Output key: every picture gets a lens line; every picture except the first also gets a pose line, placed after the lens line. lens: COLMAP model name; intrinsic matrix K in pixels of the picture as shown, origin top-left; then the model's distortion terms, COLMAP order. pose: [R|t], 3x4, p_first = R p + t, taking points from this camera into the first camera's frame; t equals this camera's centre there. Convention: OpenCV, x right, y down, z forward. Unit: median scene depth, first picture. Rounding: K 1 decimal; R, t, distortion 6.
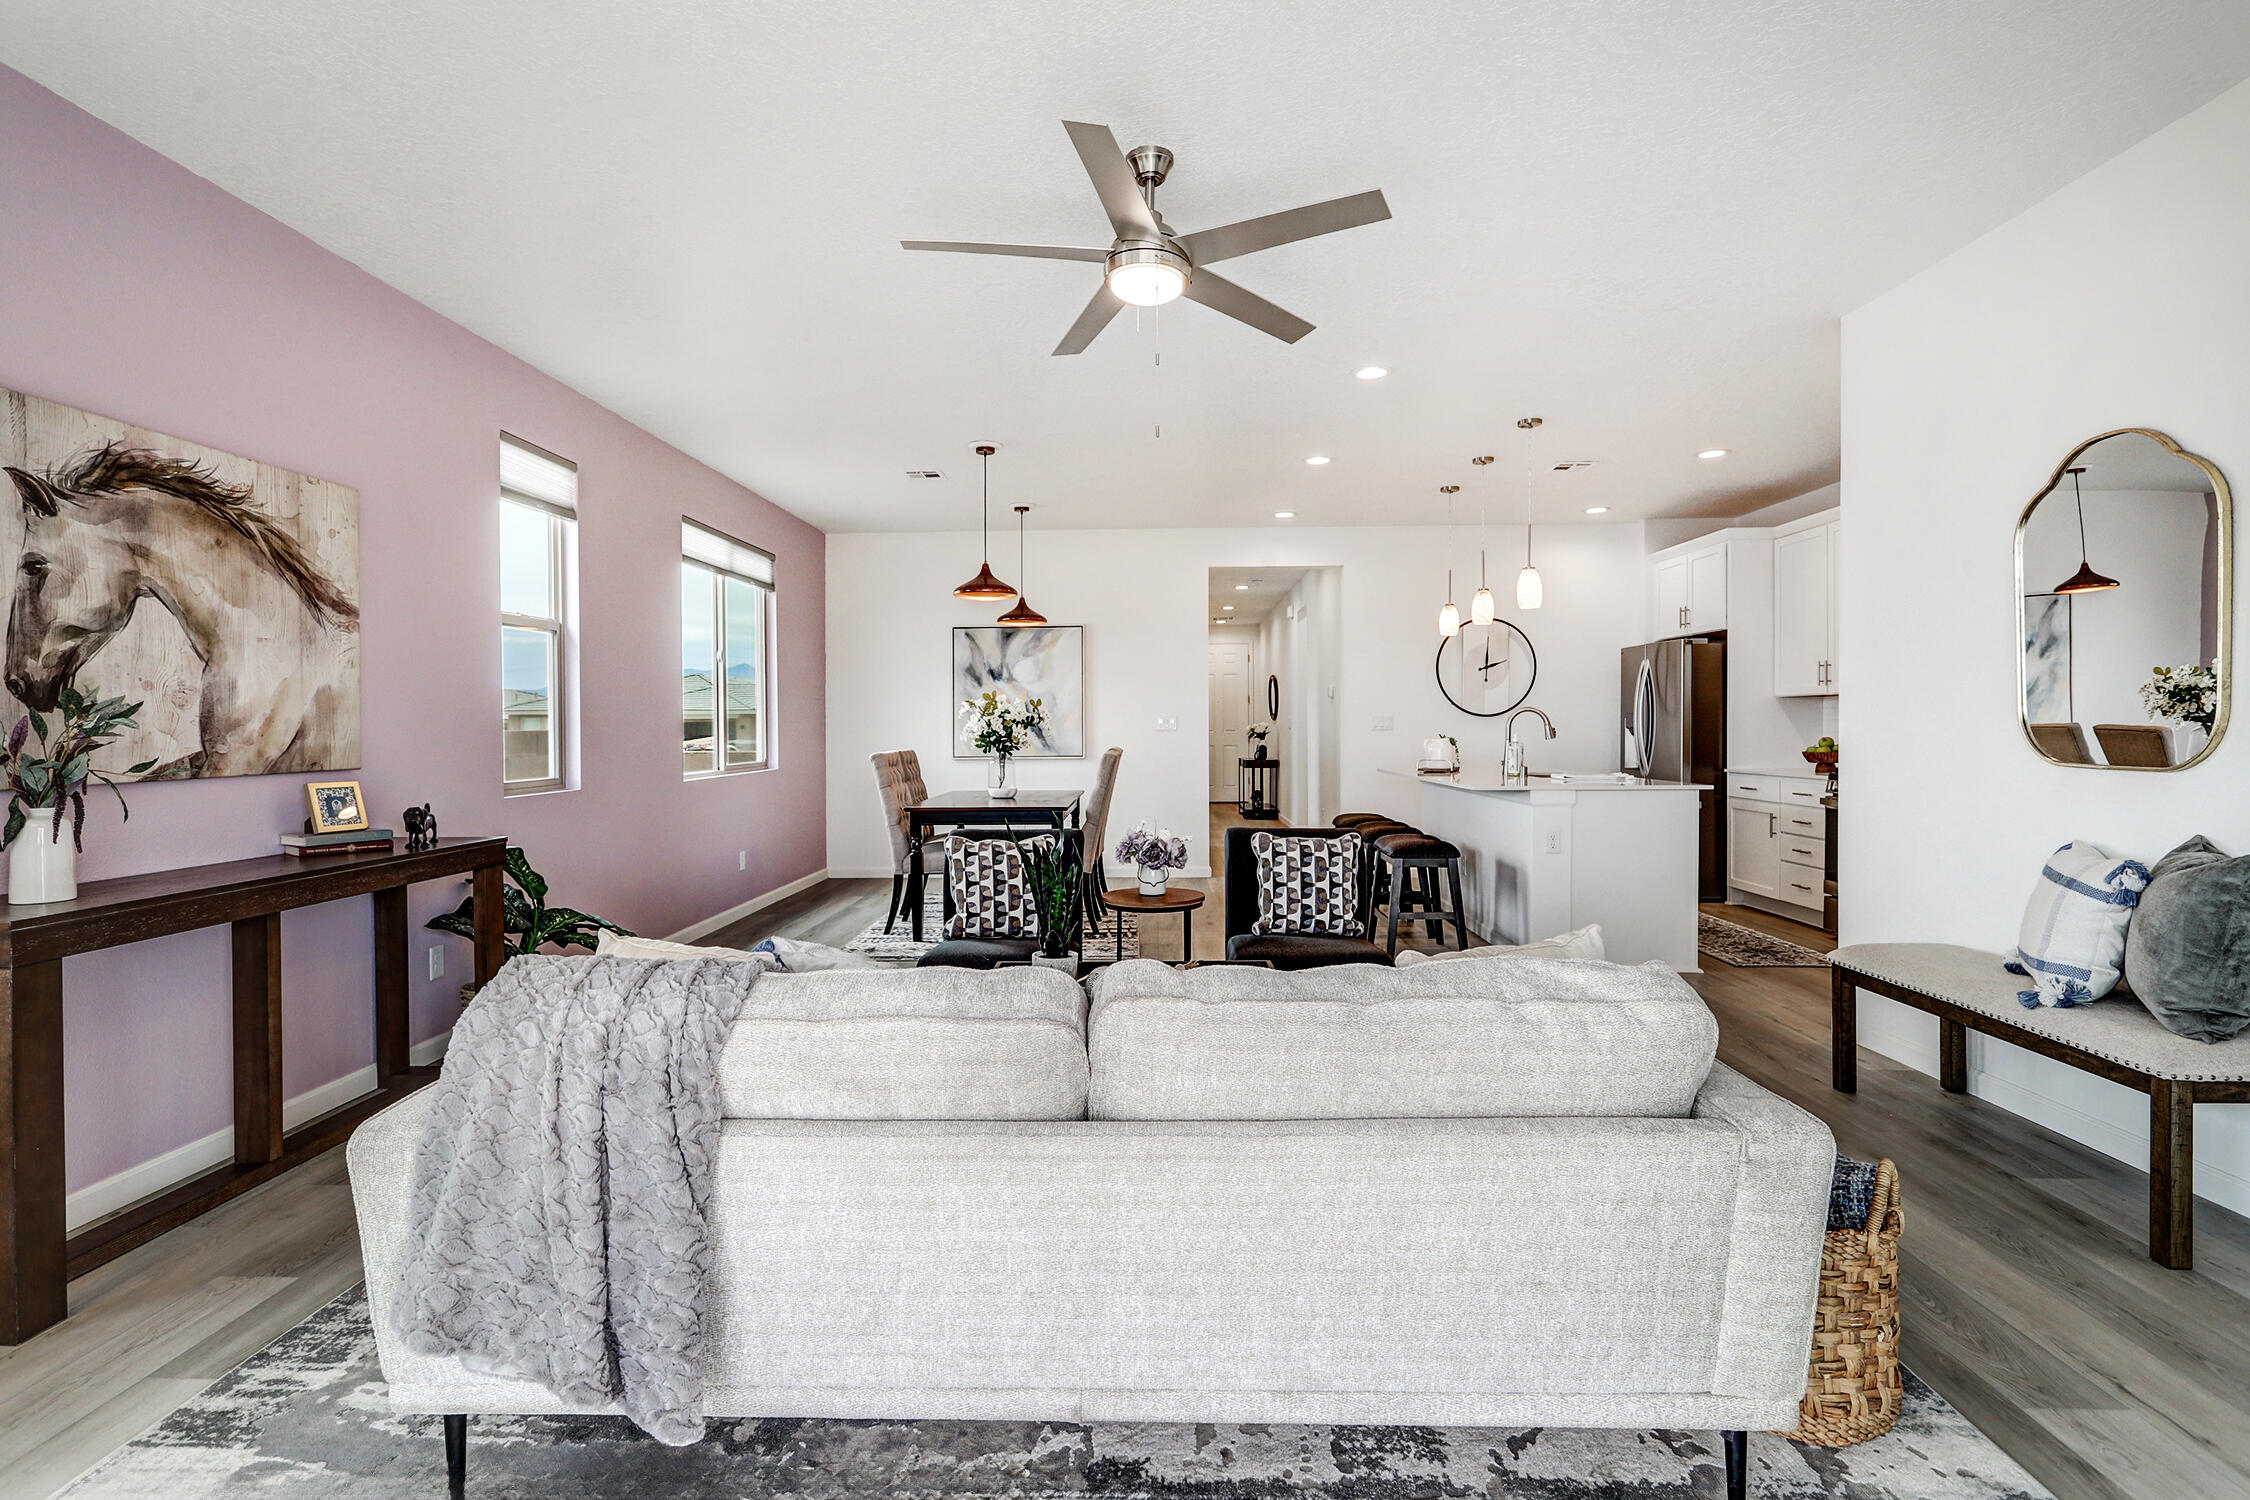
lens RADIAL K [[1066.9, 0, 1123.7], [0, 1066.9, 741.1], [0, 0, 1]] dist [0.003355, 0.000287]
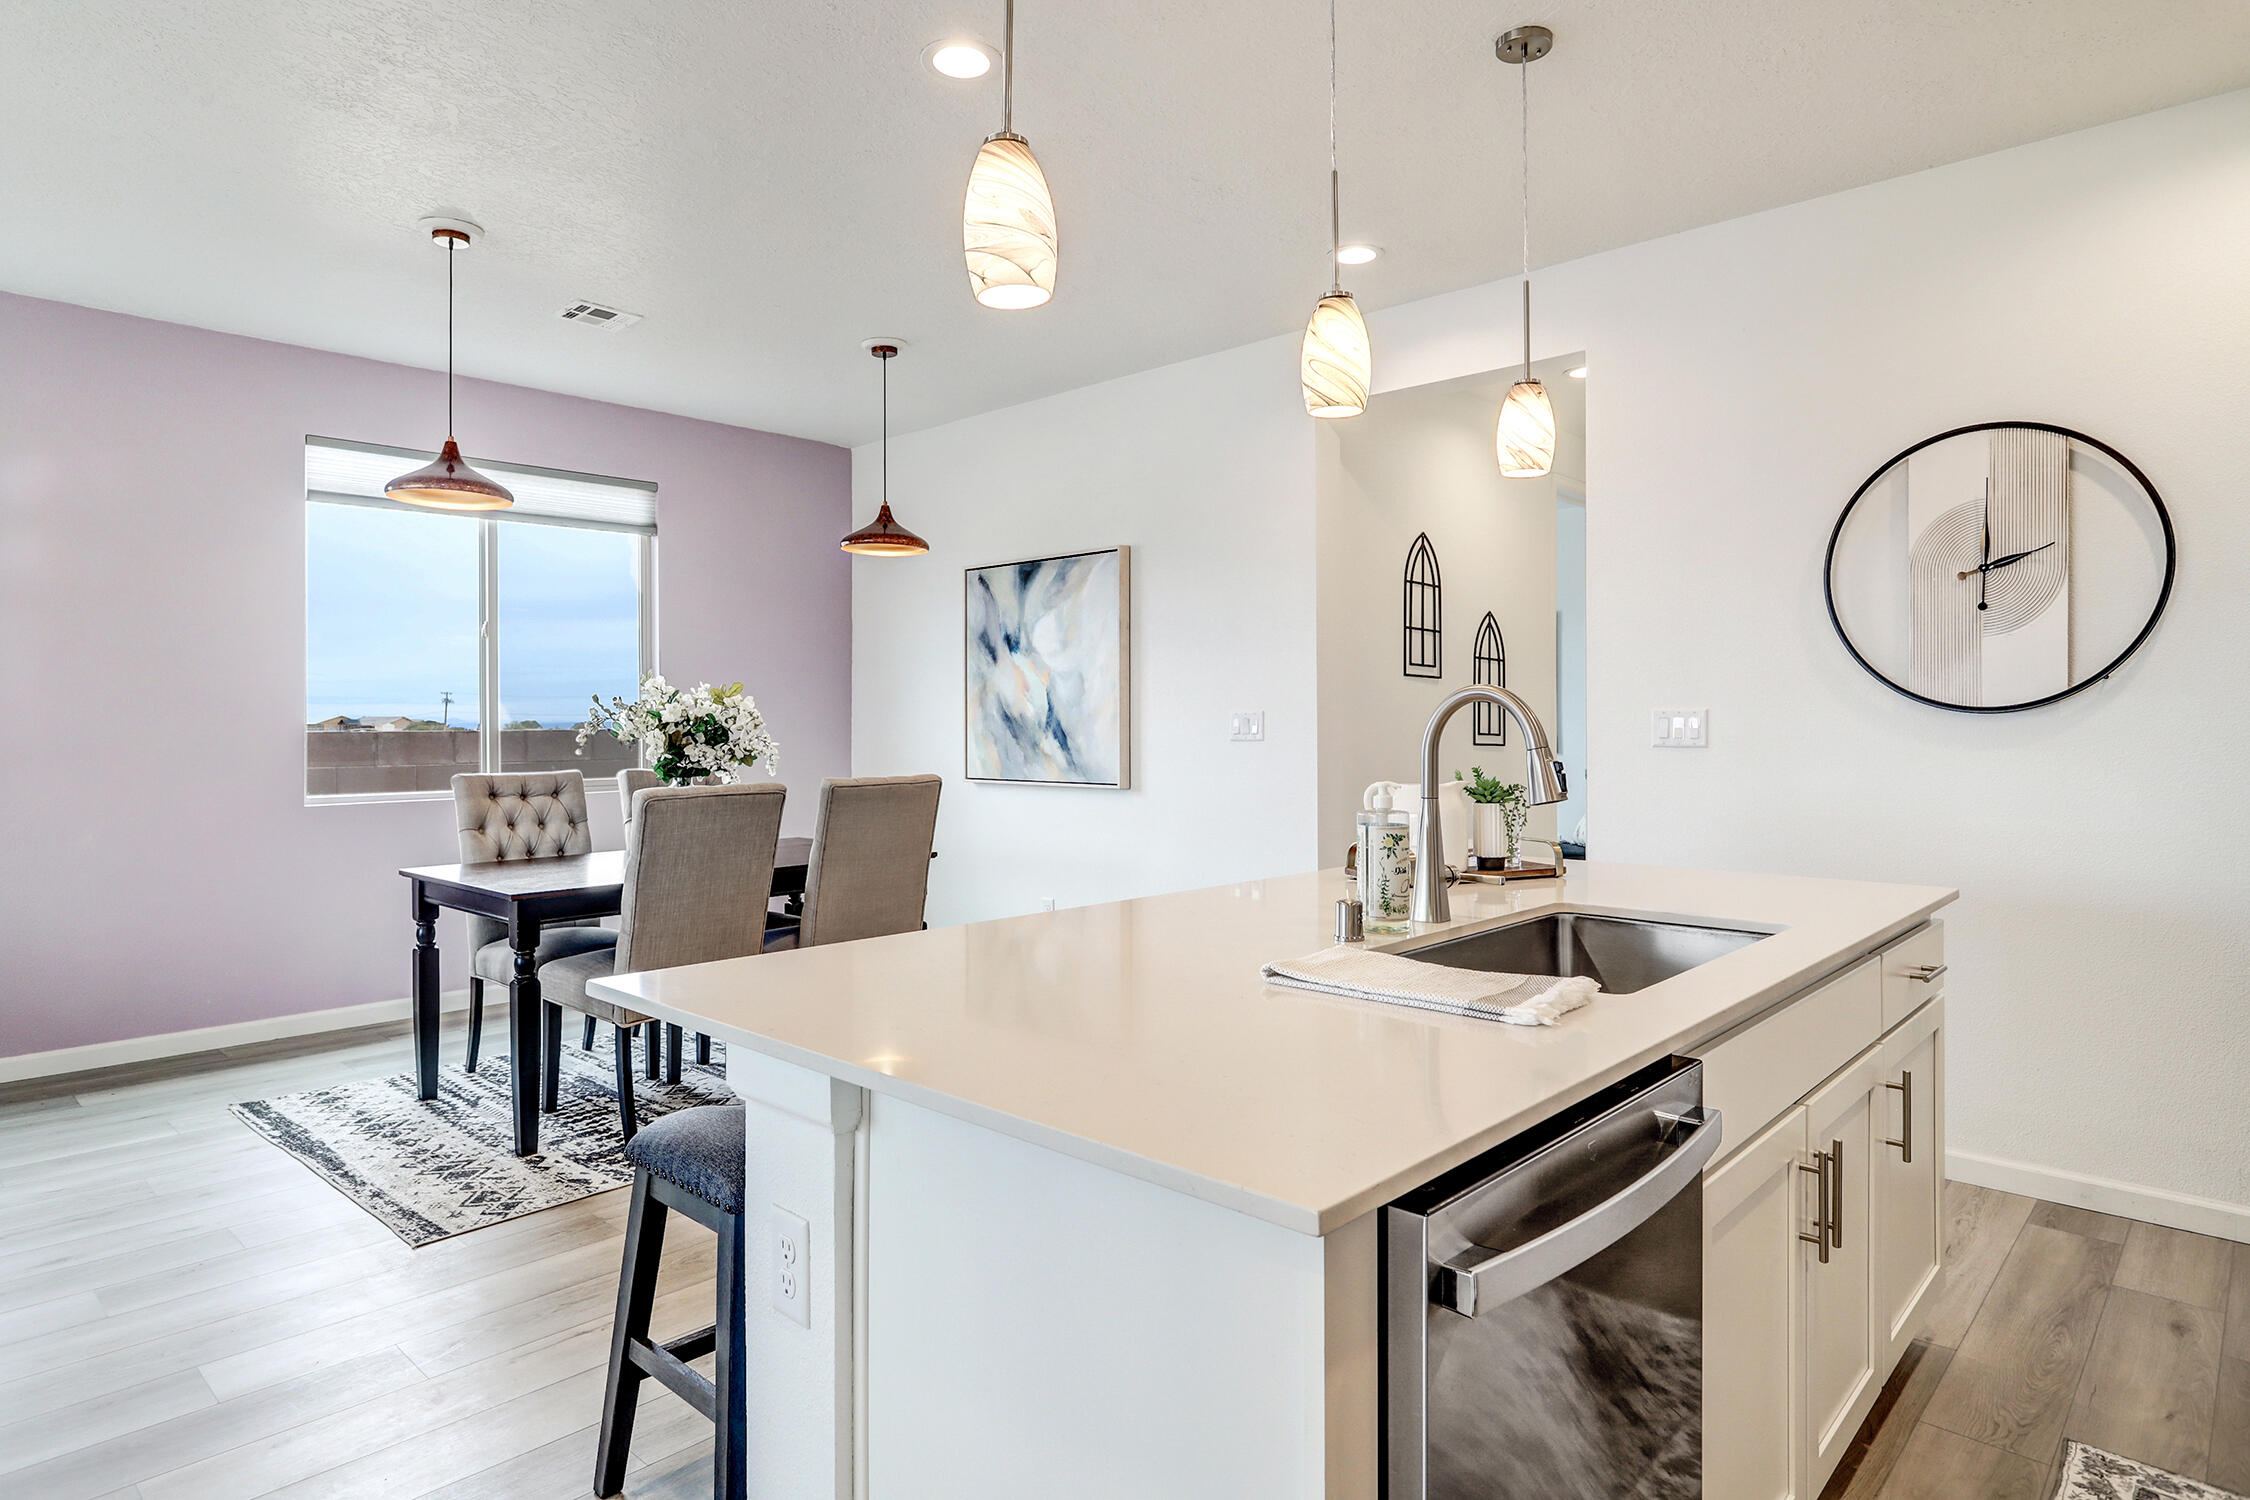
lens RADIAL K [[1270.1, 0, 1126.3], [0, 1270.1, 736.8], [0, 0, 1]] dist [0.002889, 0.000490]
pose [[0.758066, 0.011776, -0.652072, 0.394370], [-0.012168, 0.999918, 0.003911, -0.013301], [0.652065, 0.004969, 0.758147, 0.503109]]
